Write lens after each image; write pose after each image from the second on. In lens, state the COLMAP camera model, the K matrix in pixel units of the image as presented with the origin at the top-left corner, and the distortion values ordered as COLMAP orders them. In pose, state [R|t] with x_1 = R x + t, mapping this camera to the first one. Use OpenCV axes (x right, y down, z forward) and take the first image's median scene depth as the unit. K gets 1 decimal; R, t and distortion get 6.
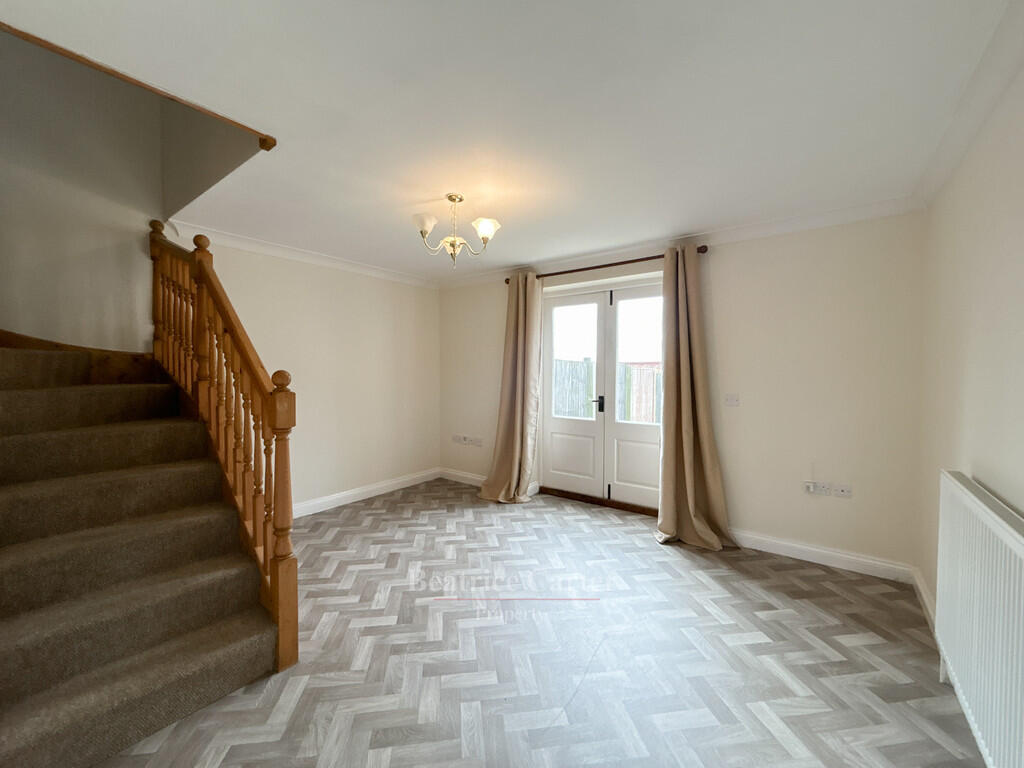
lens RADIAL K [[415.1, 0, 510.9], [0, 415.1, 378.3], [0, 0, 1]] dist [0.014851, -0.000126]
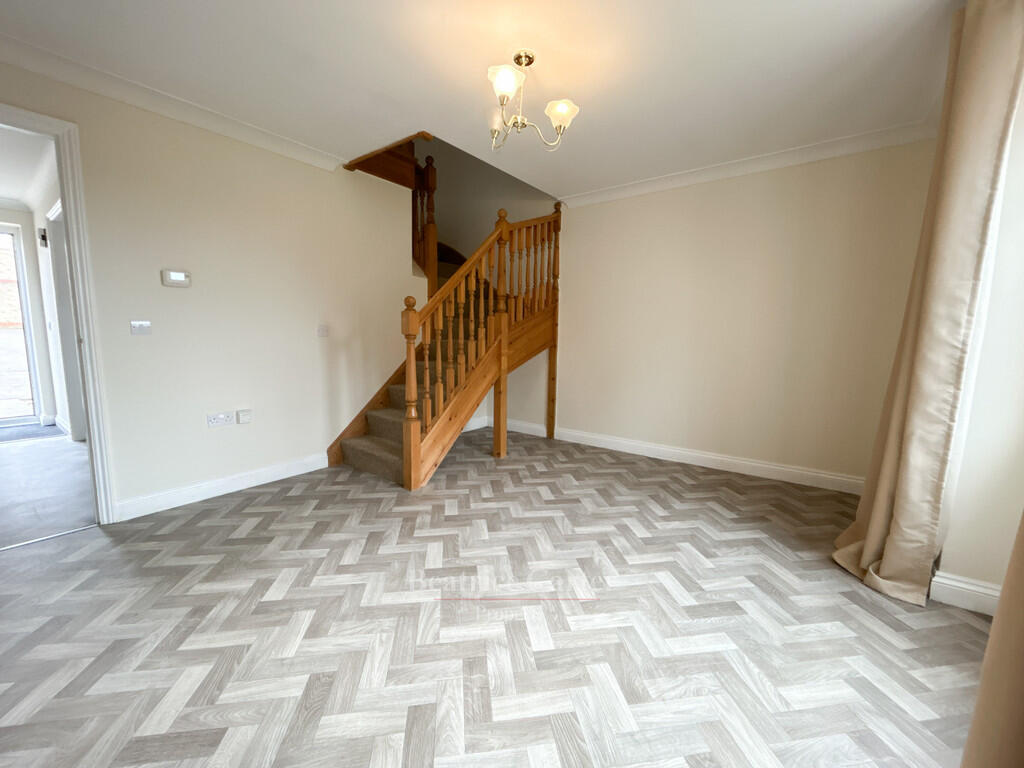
lens RADIAL K [[415.1, 0, 510.9], [0, 415.1, 378.3], [0, 0, 1]] dist [0.014851, -0.000126]
pose [[0.003250, 0.106129, -0.994347, 0.509704], [-0.026631, 0.994009, 0.106006, 0.051762], [0.999640, 0.026136, 0.006057, 0.716066]]
